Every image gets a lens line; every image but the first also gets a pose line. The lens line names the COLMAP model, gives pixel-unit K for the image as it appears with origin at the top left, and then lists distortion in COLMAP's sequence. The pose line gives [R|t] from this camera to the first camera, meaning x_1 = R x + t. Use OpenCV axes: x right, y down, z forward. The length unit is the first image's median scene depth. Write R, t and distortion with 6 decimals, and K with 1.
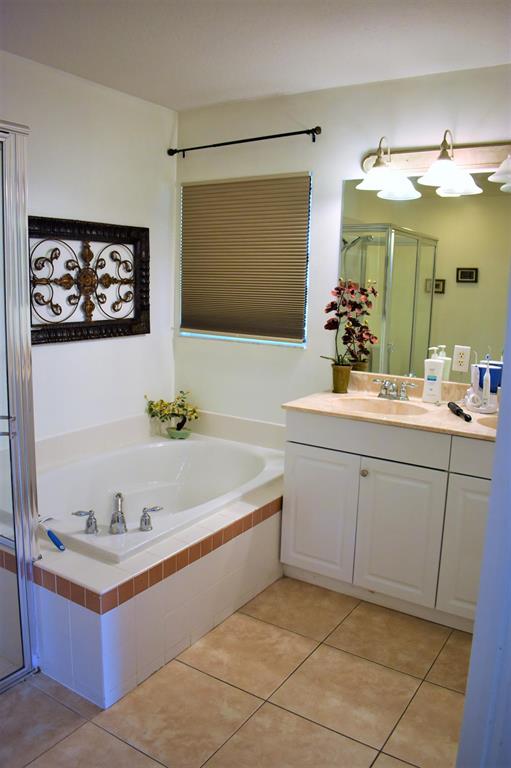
lens RADIAL K [[609.0, 0, 252.9], [0, 609.0, 388.2], [0, 0, 1]] dist [-0.092653, 0.007053]
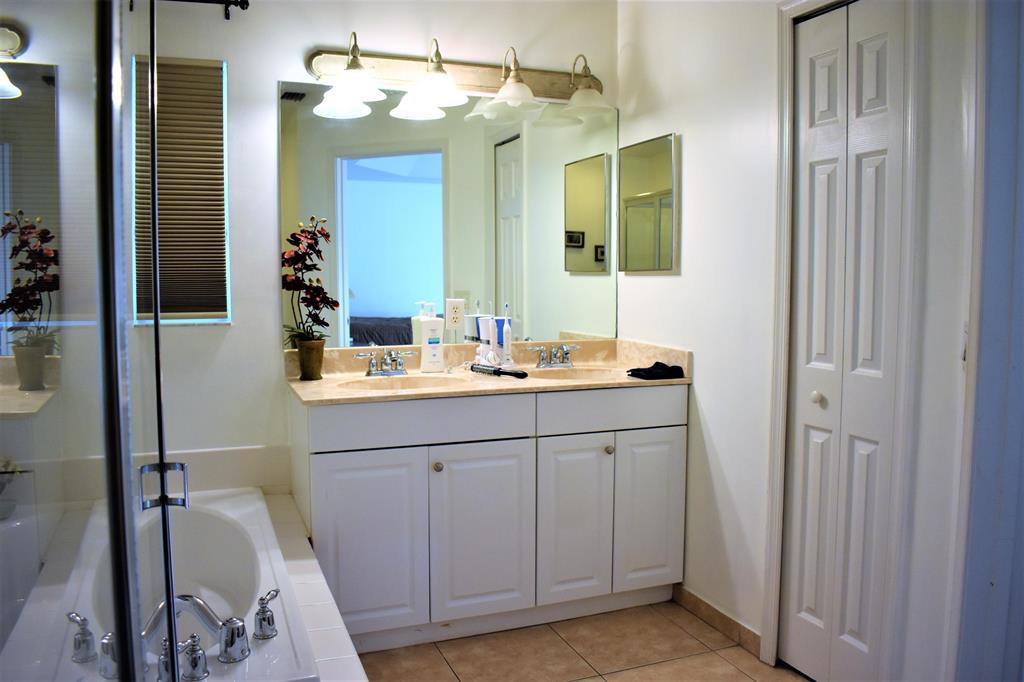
lens RADIAL K [[812.0, 0, 512.0], [0, 812.0, 341.0], [0, 0, 1]] dist [-0.092653, 0.007053]
pose [[0.565719, -0.089876, 0.819686, -0.532914], [0.156034, 0.987752, 0.000615, -0.001041], [-0.809701, 0.127551, 0.572813, 0.300219]]
